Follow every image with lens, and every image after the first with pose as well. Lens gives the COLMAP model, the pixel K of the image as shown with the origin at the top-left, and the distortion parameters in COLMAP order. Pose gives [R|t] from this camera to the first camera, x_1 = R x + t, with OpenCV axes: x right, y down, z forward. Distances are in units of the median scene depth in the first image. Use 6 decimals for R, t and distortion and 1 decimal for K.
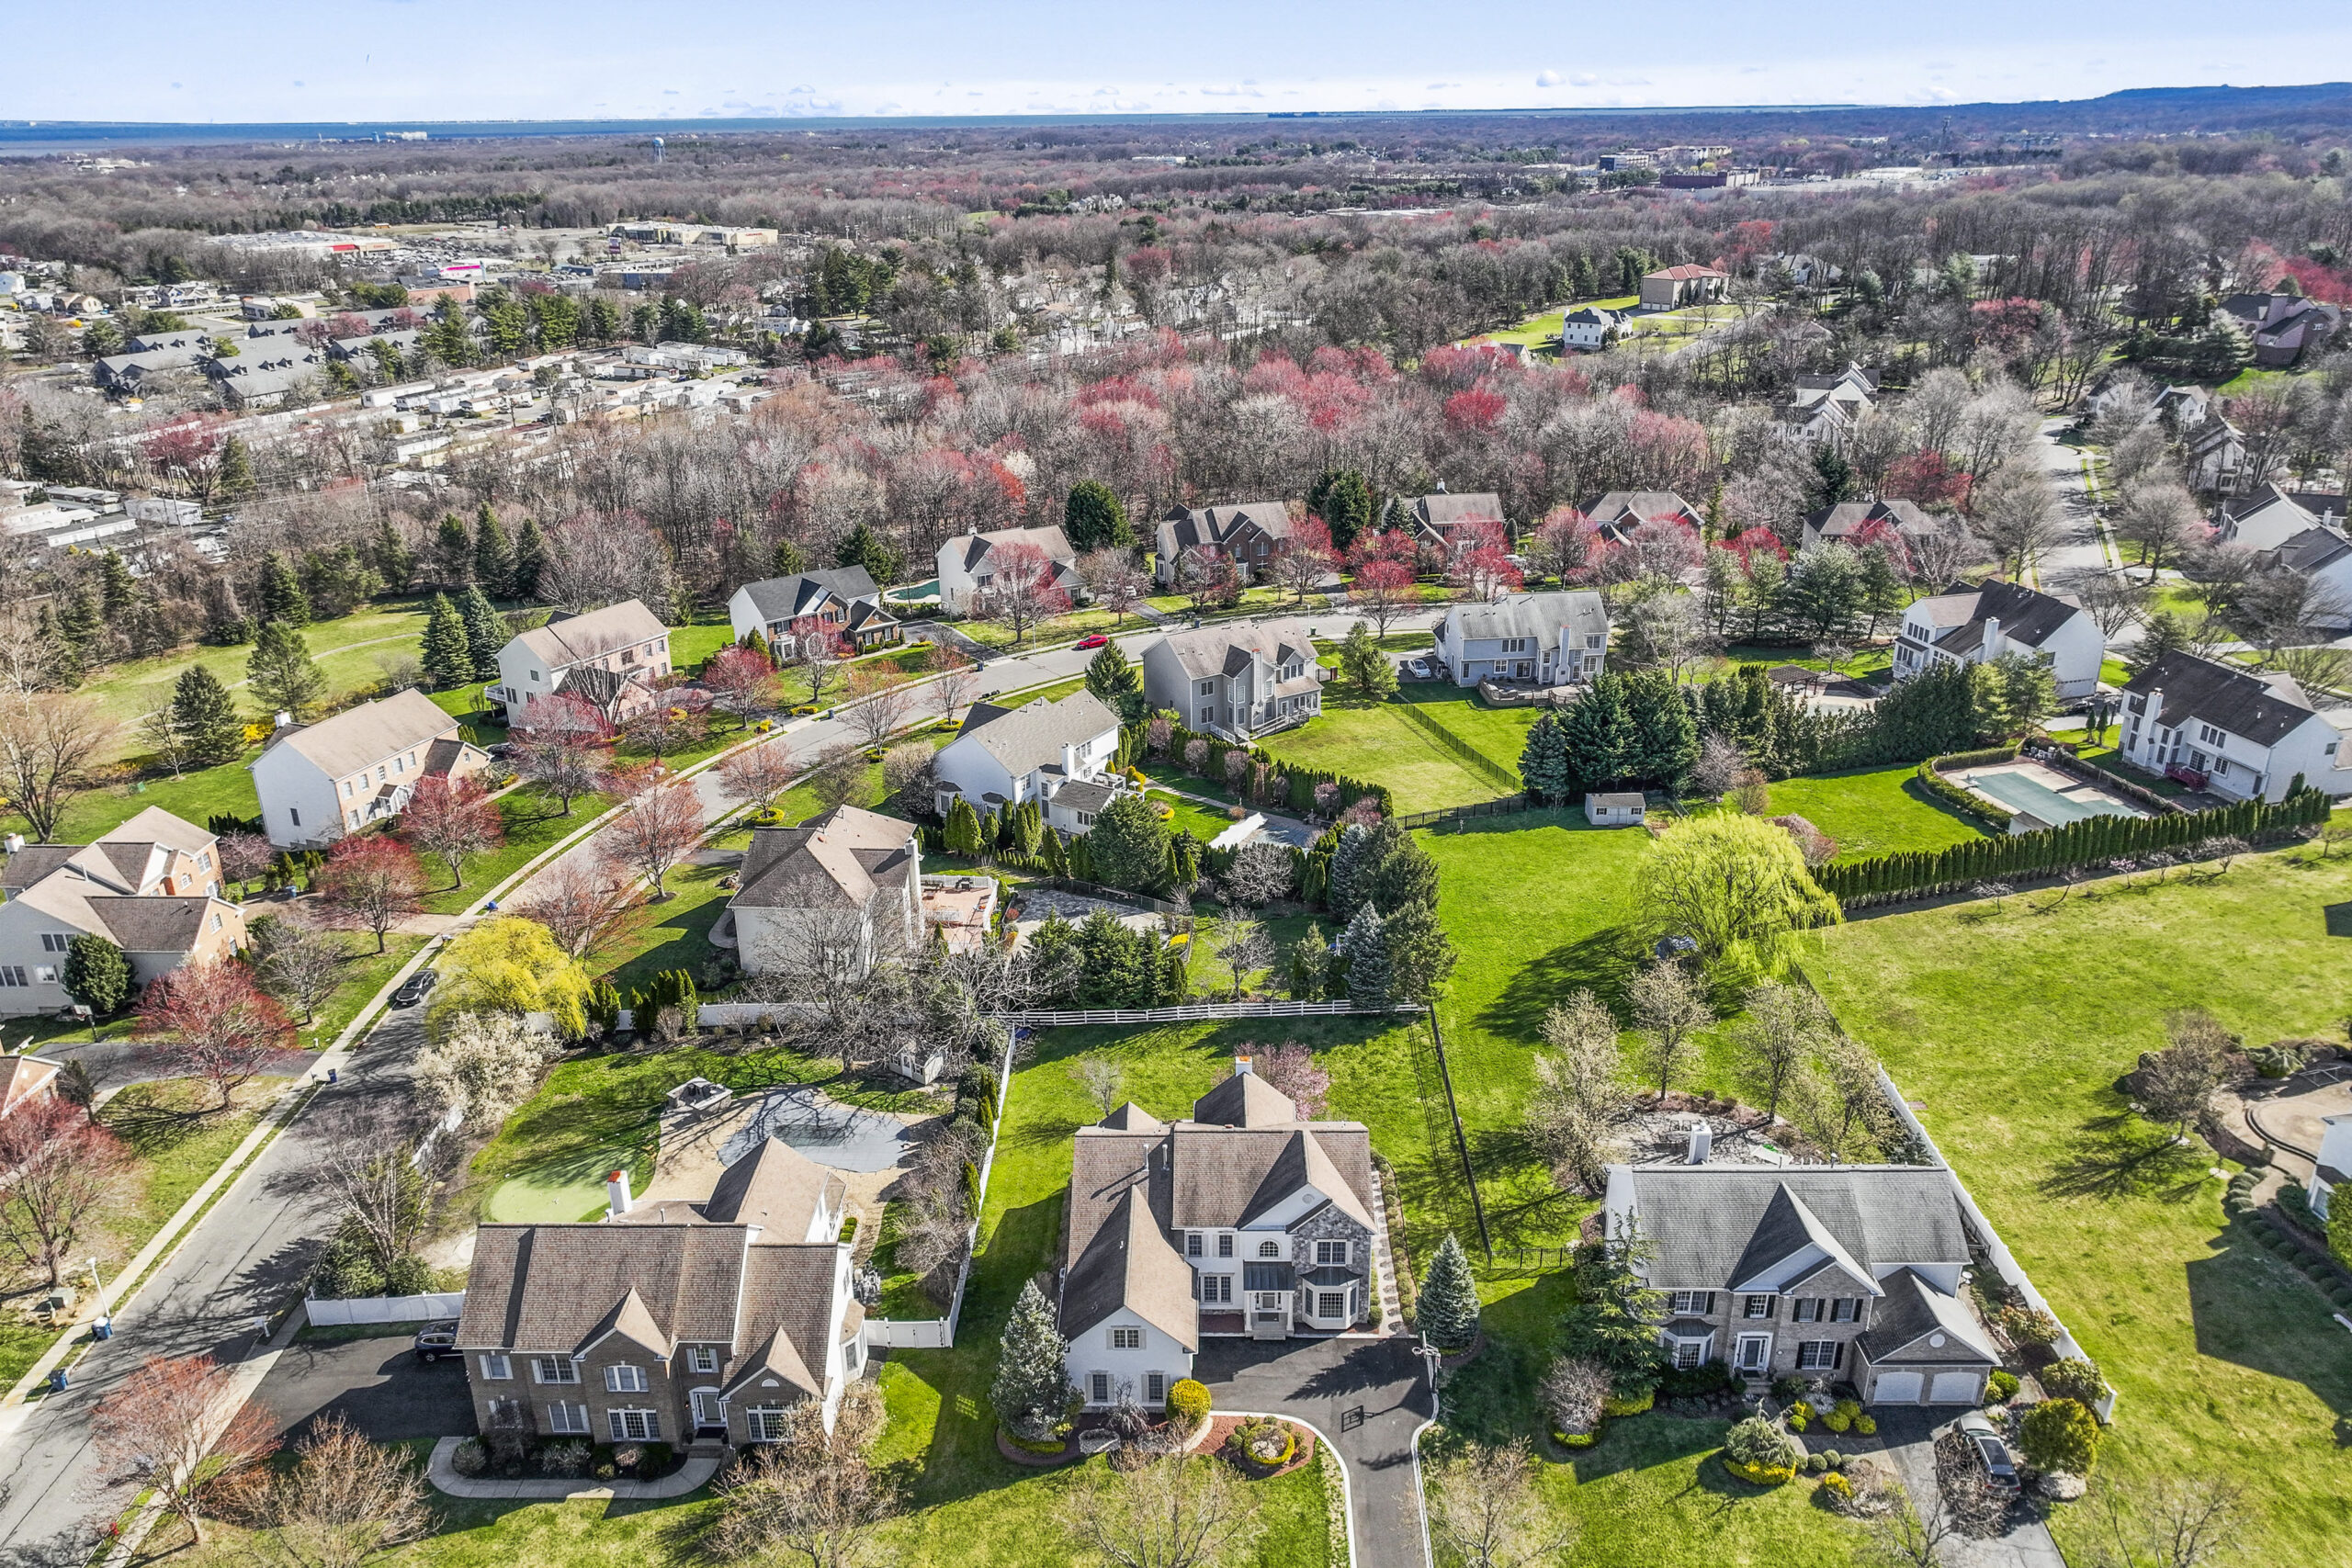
lens RADIAL K [[1659.9, 0, 1179.0], [0, 1659.9, 780.3], [0, 0, 1]] dist [0.001122, 0.007453]
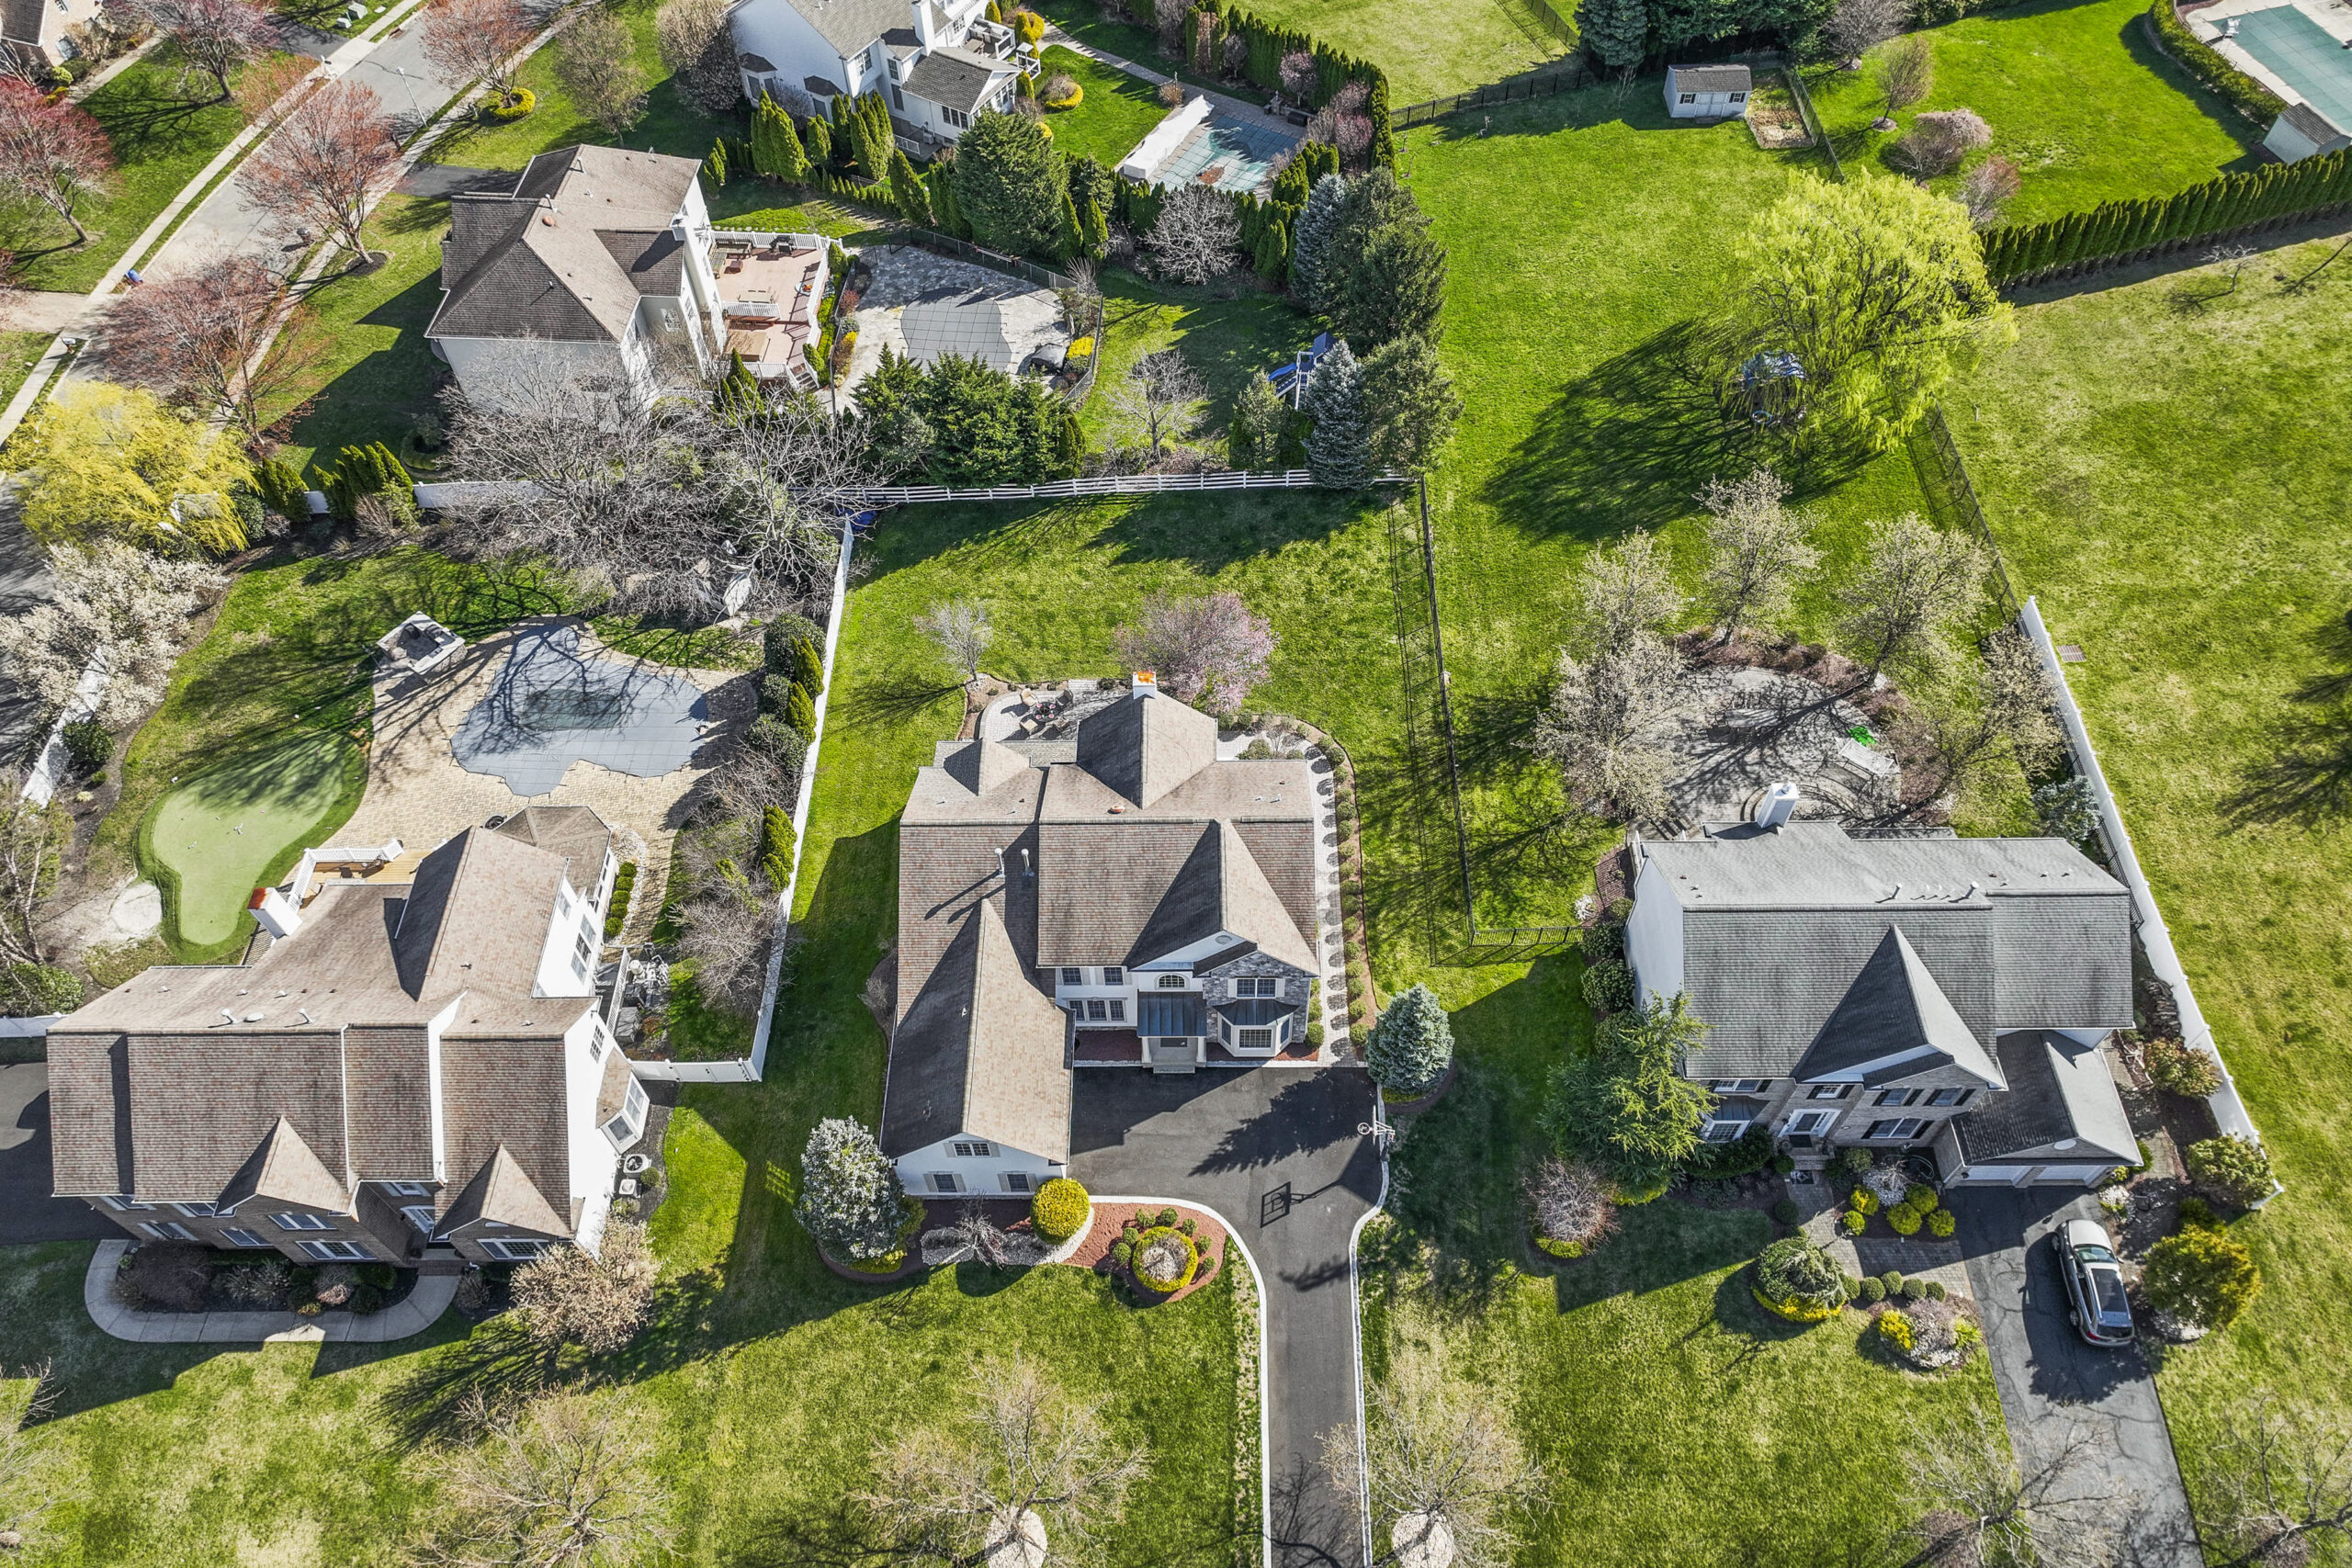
lens RADIAL K [[1659.9, 0, 1179.0], [0, 1659.9, 780.3], [0, 0, 1]] dist [0.001122, 0.007453]
pose [[0.999898, -0.014269, 0.001157, 0.051794], [0.011535, 0.850959, 0.525106, -0.159983], [-0.008477, -0.525039, 0.851036, 0.377372]]
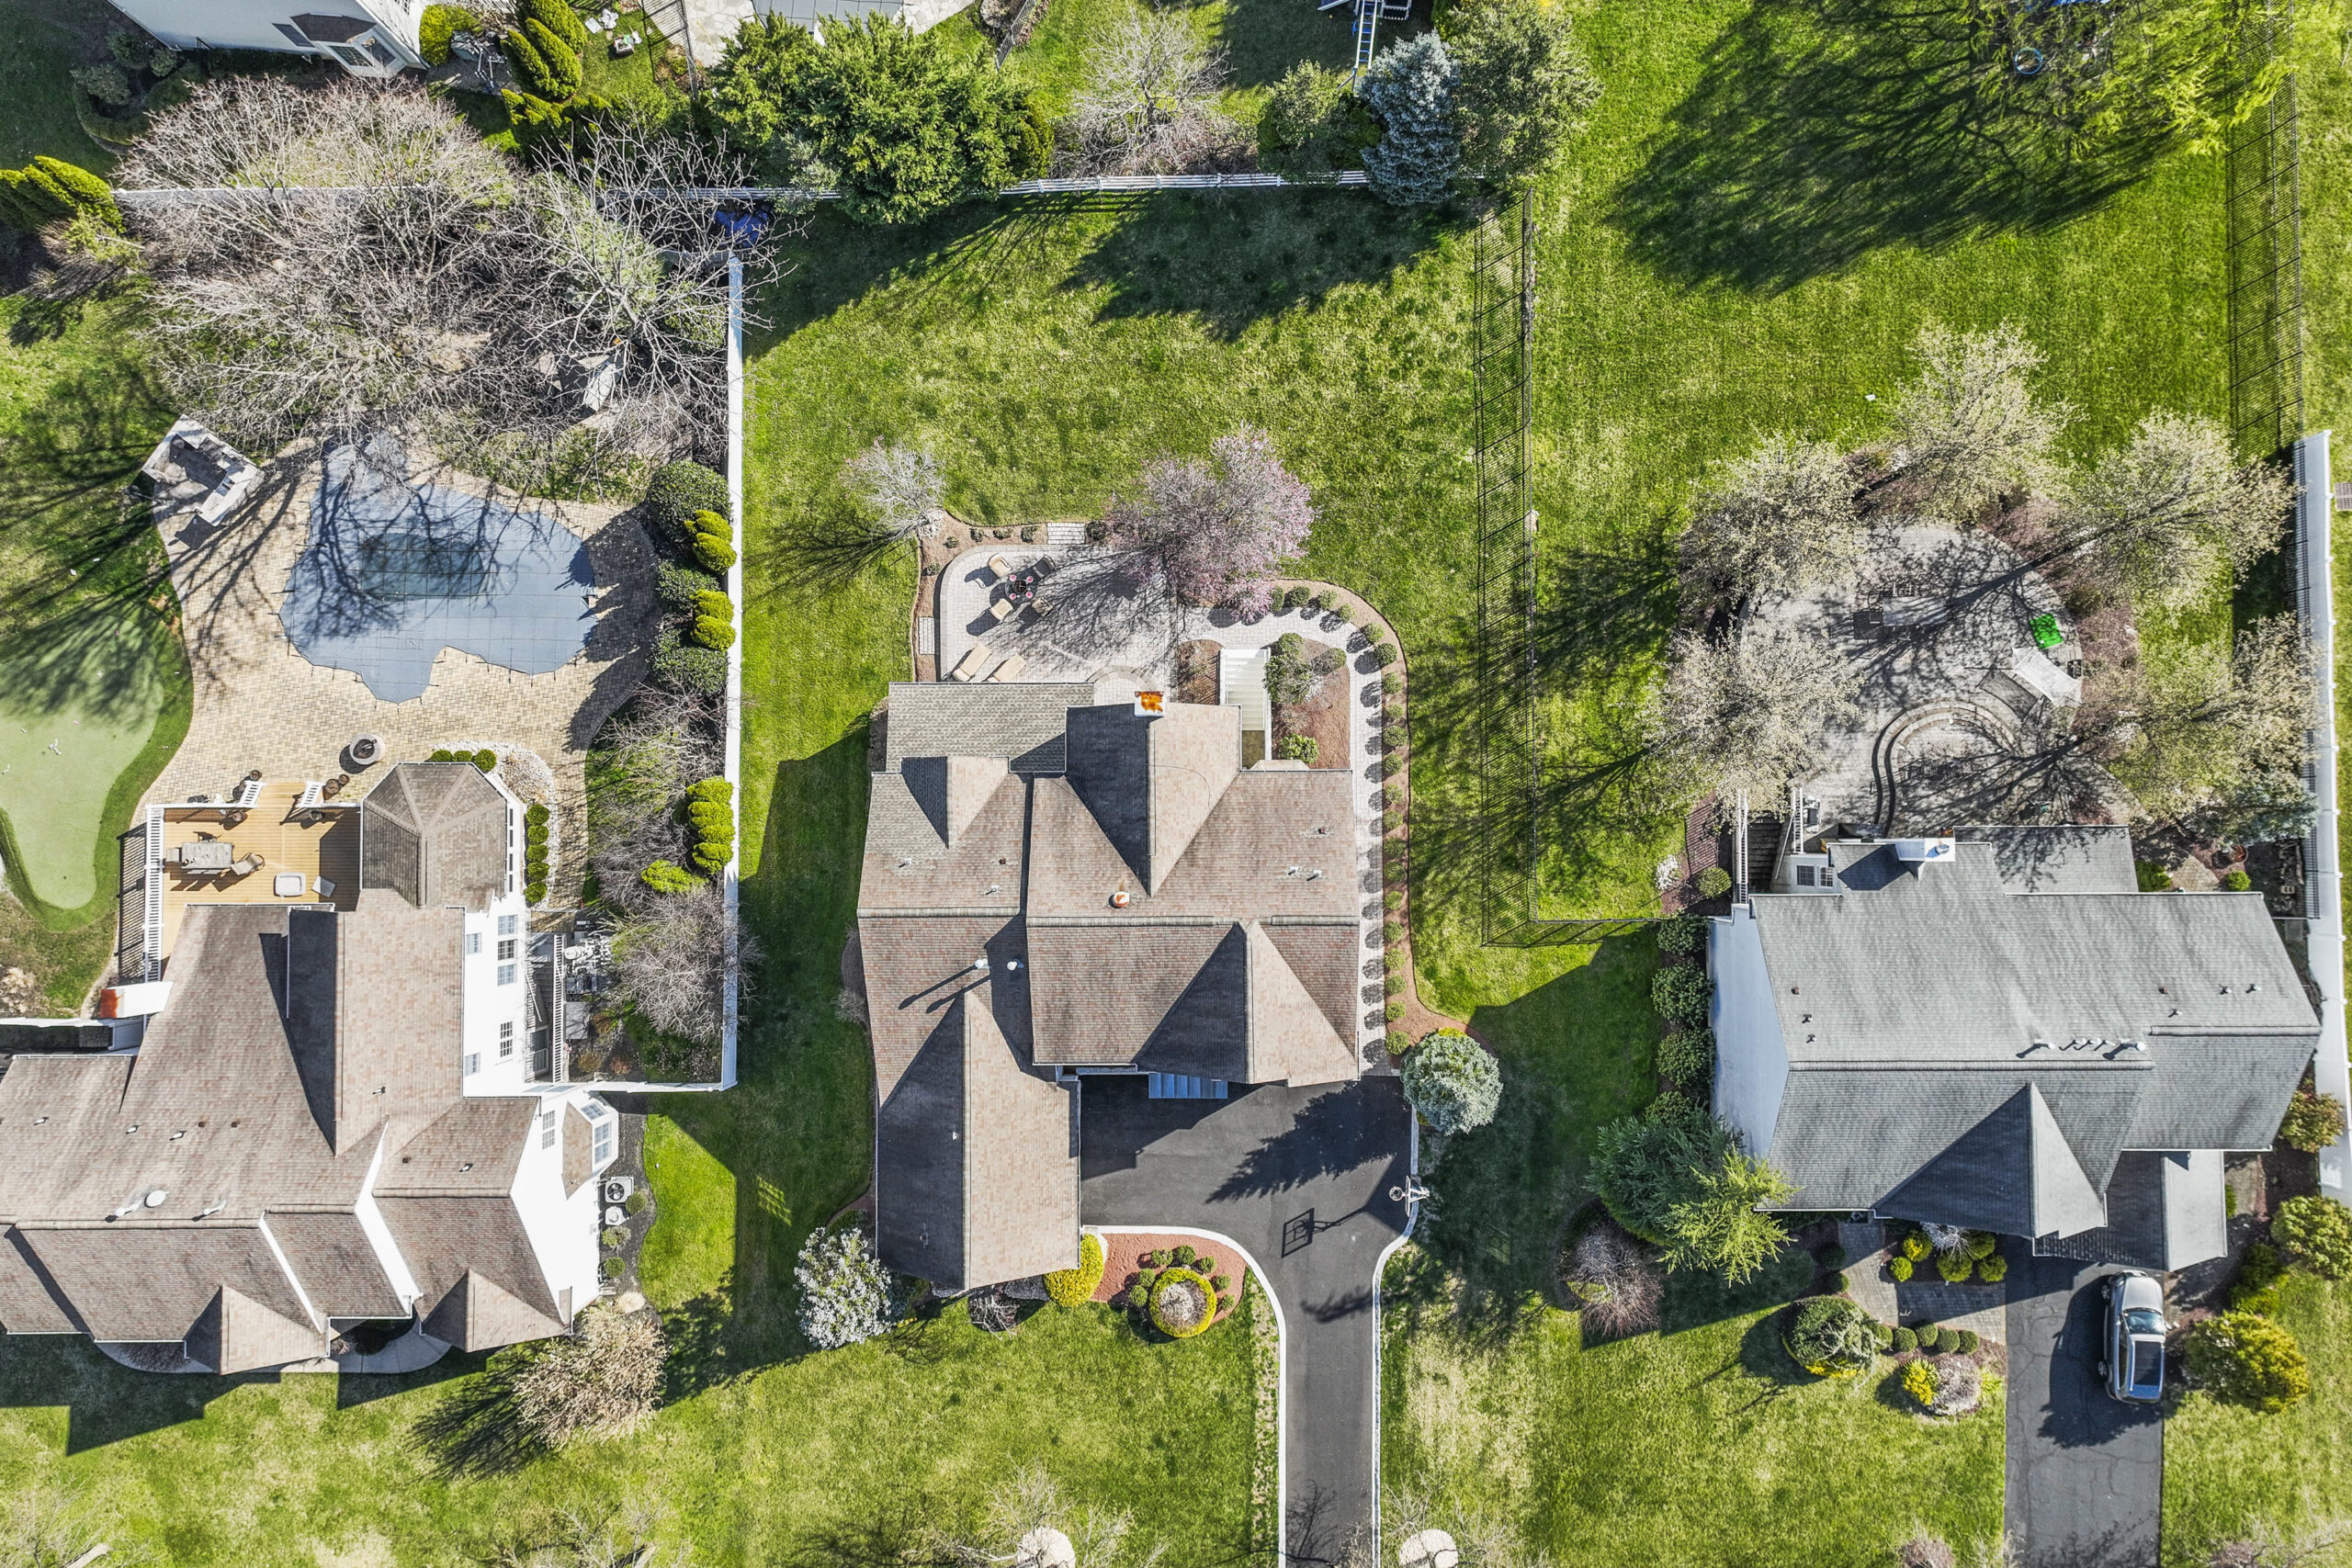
lens RADIAL K [[1659.9, 0, 1179.0], [0, 1659.9, 780.3], [0, 0, 1]] dist [0.001122, 0.007453]
pose [[0.999750, -0.021581, -0.005806, 0.050943], [0.014176, 0.411559, 0.911273, -0.311911], [-0.017277, -0.911127, 0.411763, 0.743705]]
